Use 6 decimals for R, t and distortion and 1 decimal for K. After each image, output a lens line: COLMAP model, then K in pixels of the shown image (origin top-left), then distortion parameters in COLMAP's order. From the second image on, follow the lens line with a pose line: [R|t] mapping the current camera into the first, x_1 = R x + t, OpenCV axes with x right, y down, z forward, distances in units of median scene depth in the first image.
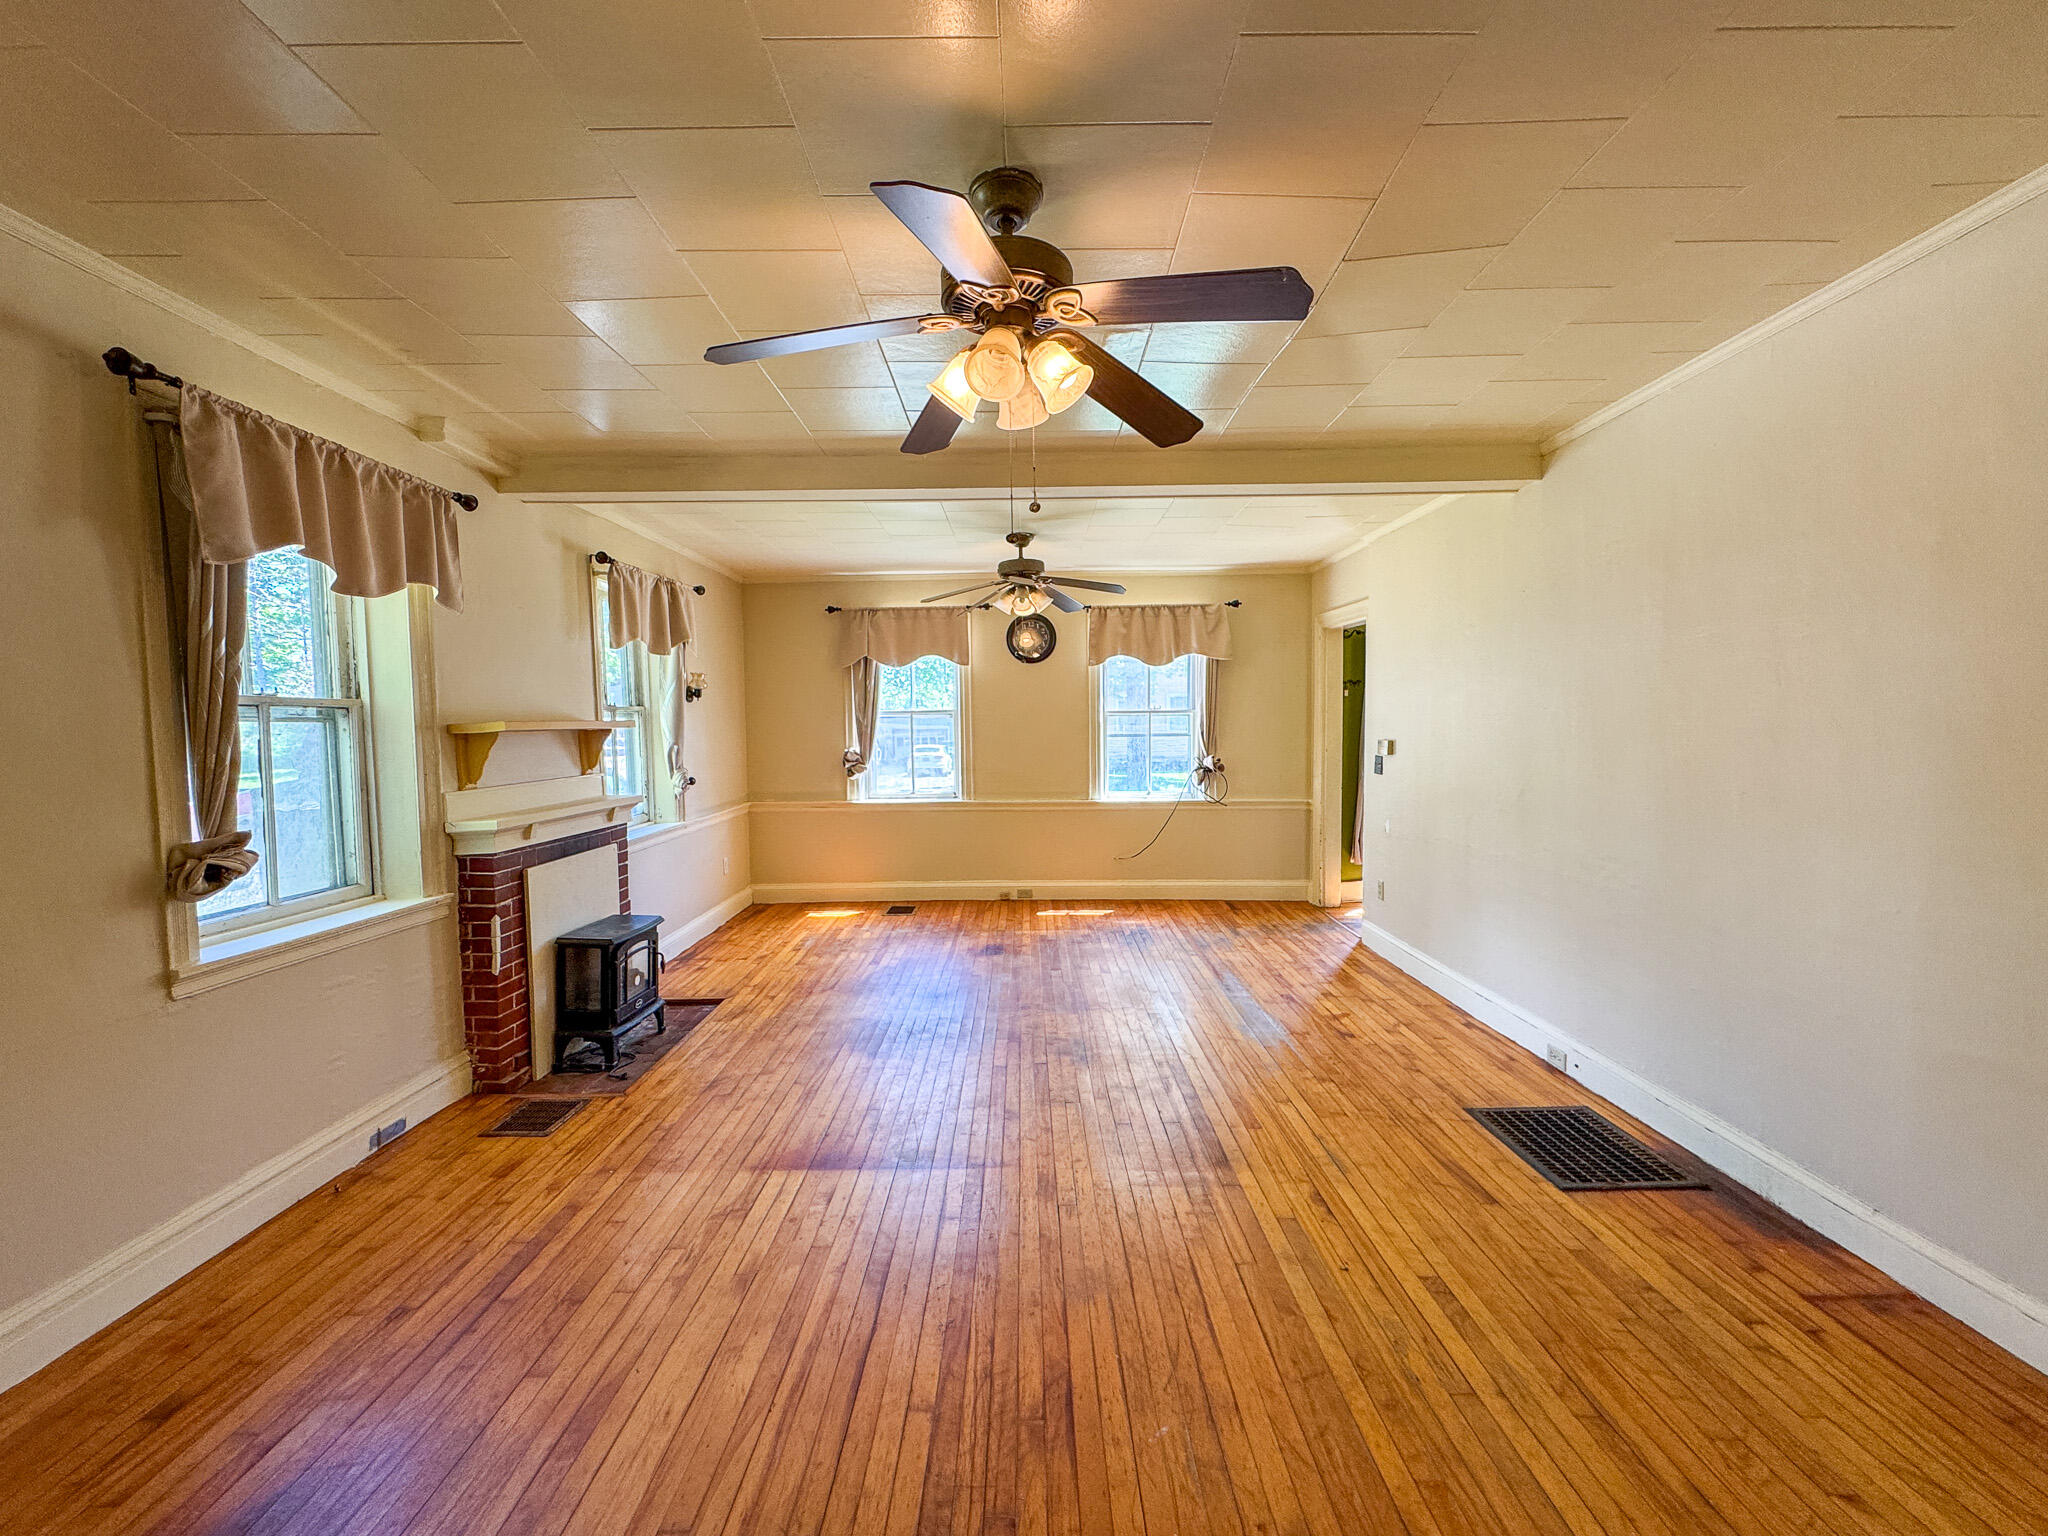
lens RADIAL K [[823.1, 0, 1024.0], [0, 823.1, 768.0], [0, 0, 1]] dist [-0.001544, -0.000126]
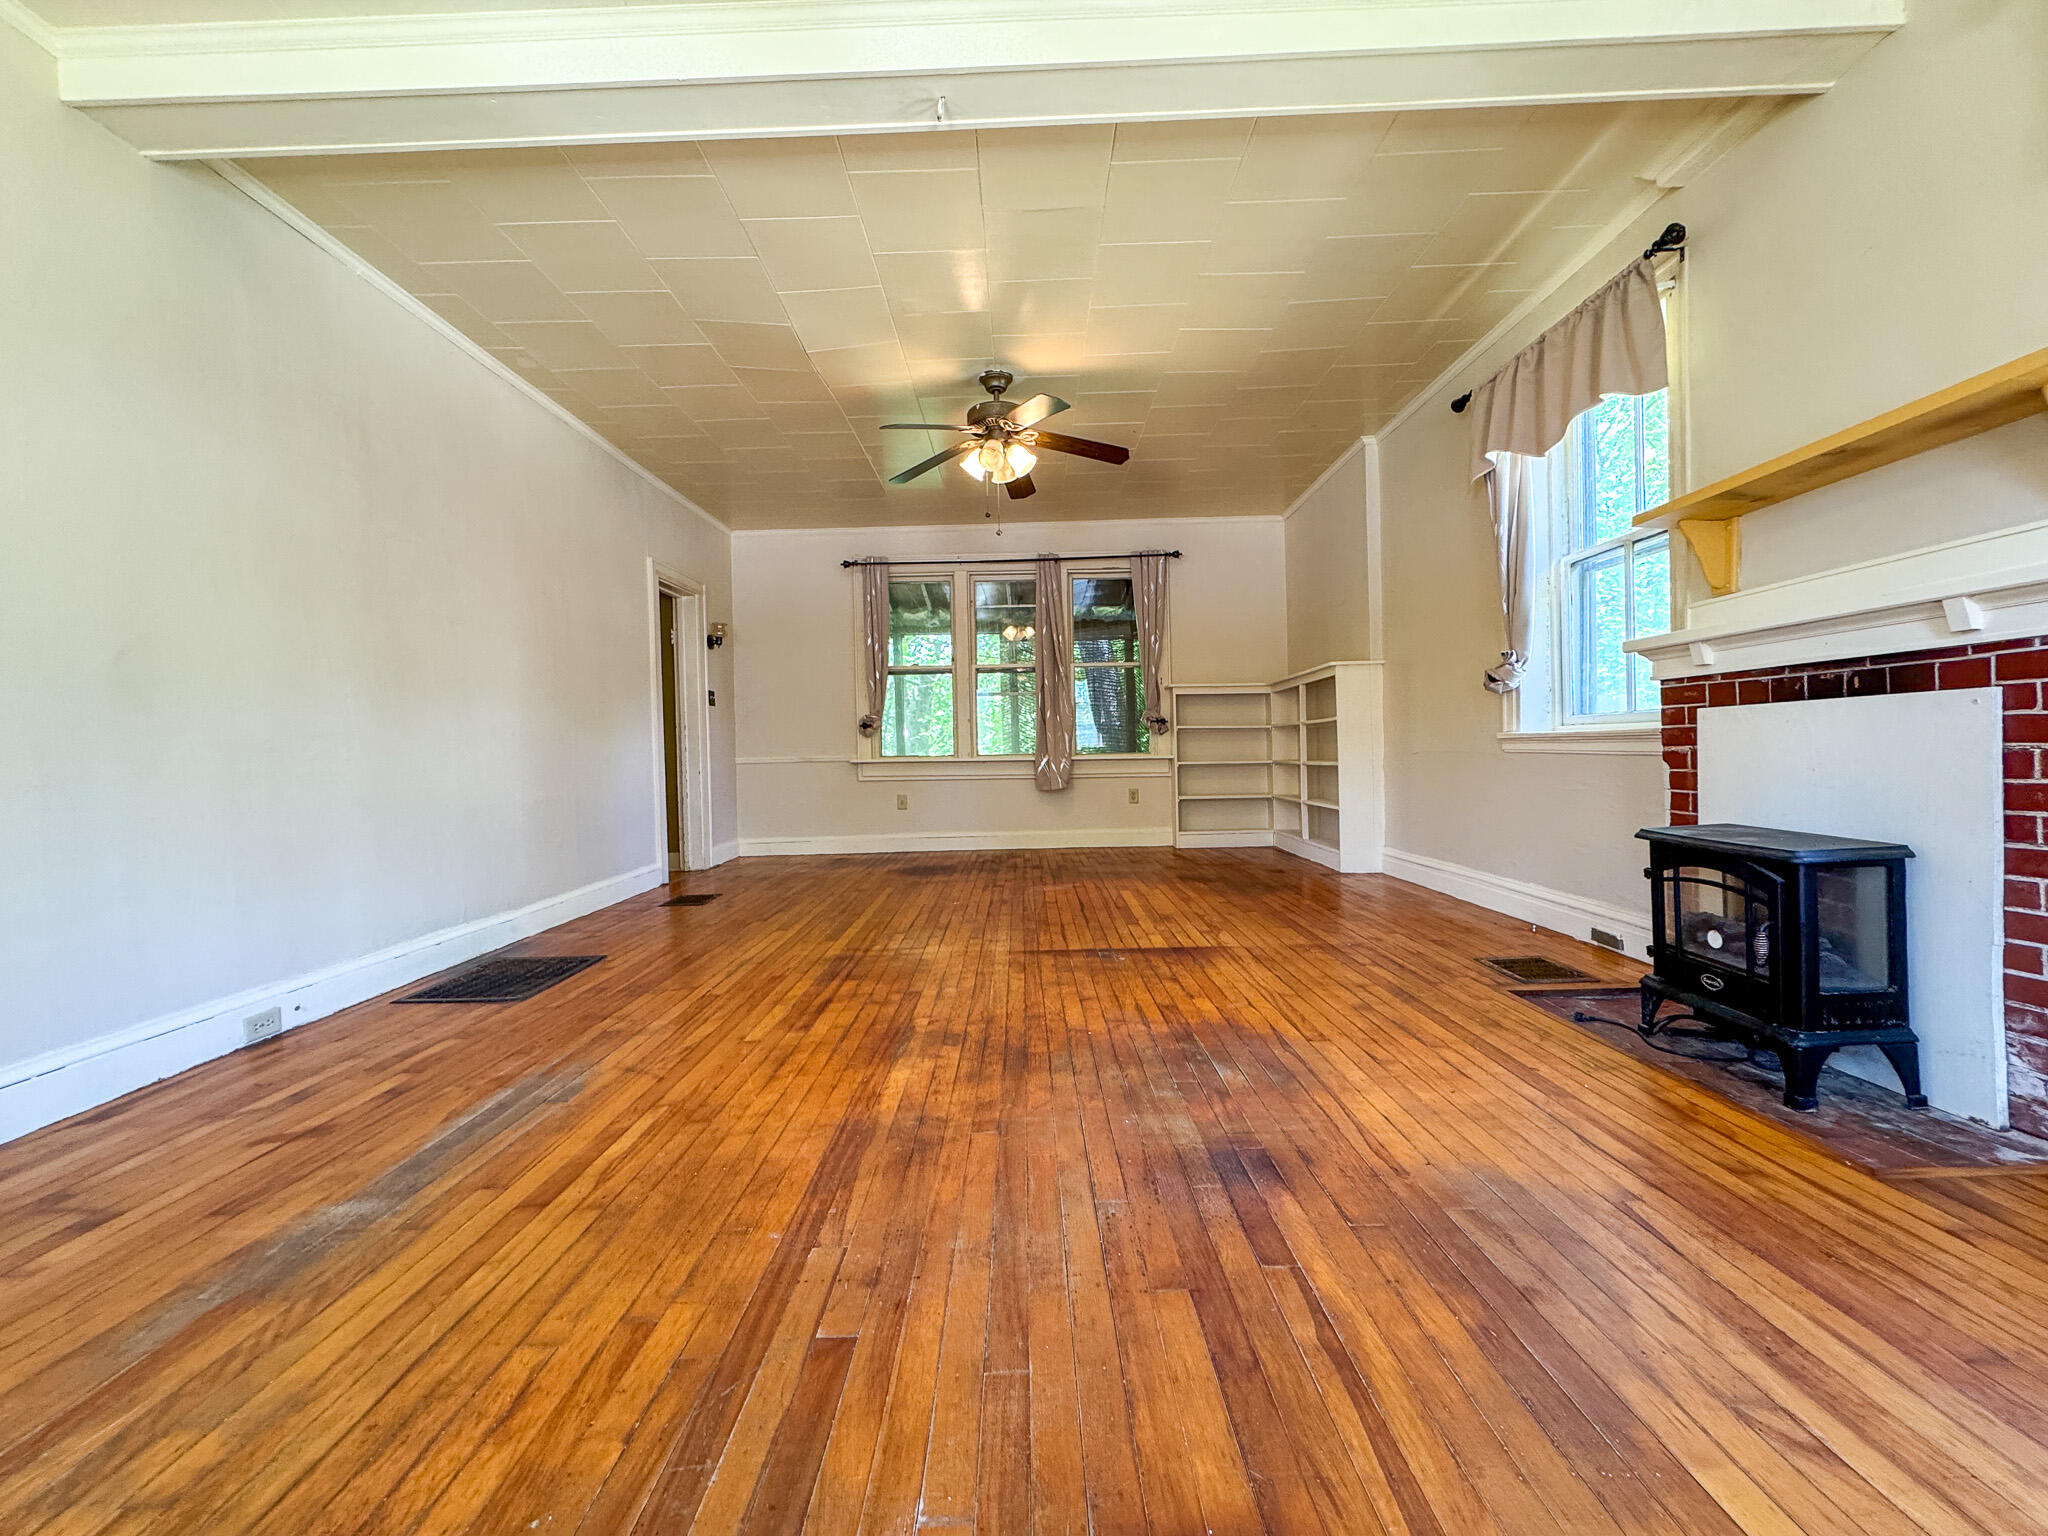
lens RADIAL K [[816.4, 0, 1012.8], [0, 816.4, 765.6], [0, 0, 1]] dist [-0.001595, 0.000482]
pose [[-0.999224, 0.038188, 0.009623, -0.026515], [0.038716, 0.997296, 0.062458, 0.109381], [-0.007212, 0.062782, -0.998001, 1.760777]]
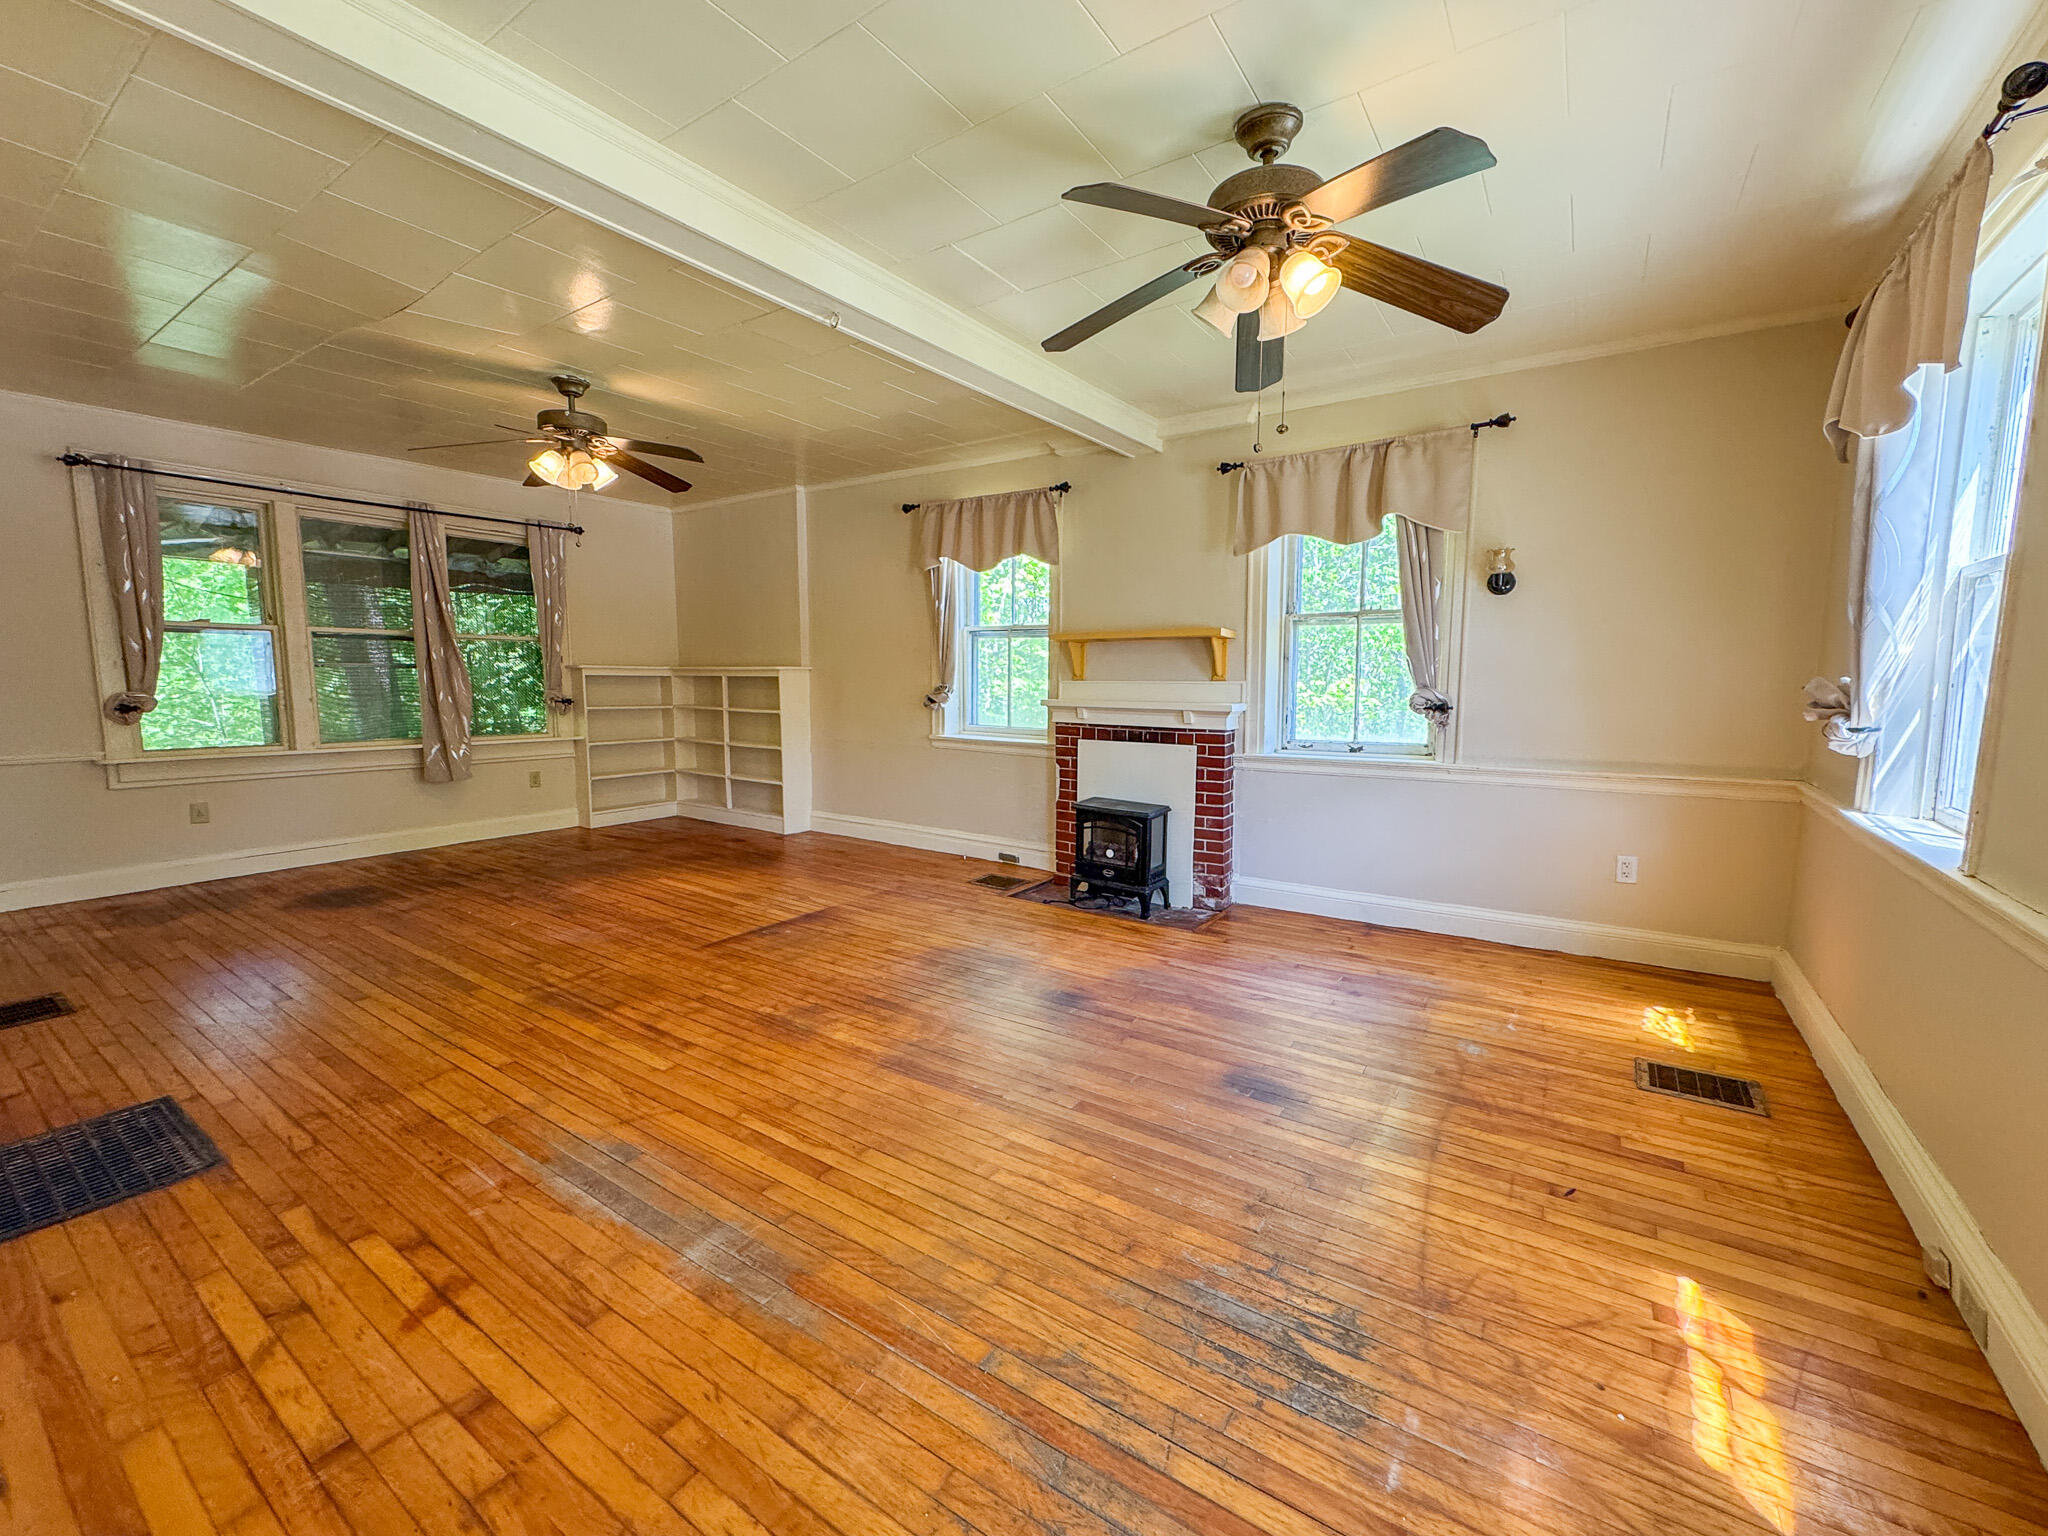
lens RADIAL K [[842.6, 0, 1024.0], [0, 842.6, 768.0], [0, 0, 1]] dist [-0.000102, 0.000159]
pose [[-0.560936, 0.105531, -0.821105, 0.659419], [-0.037788, 0.987544, 0.152737, -0.046783], [0.826996, 0.116703, -0.549962, 1.782921]]
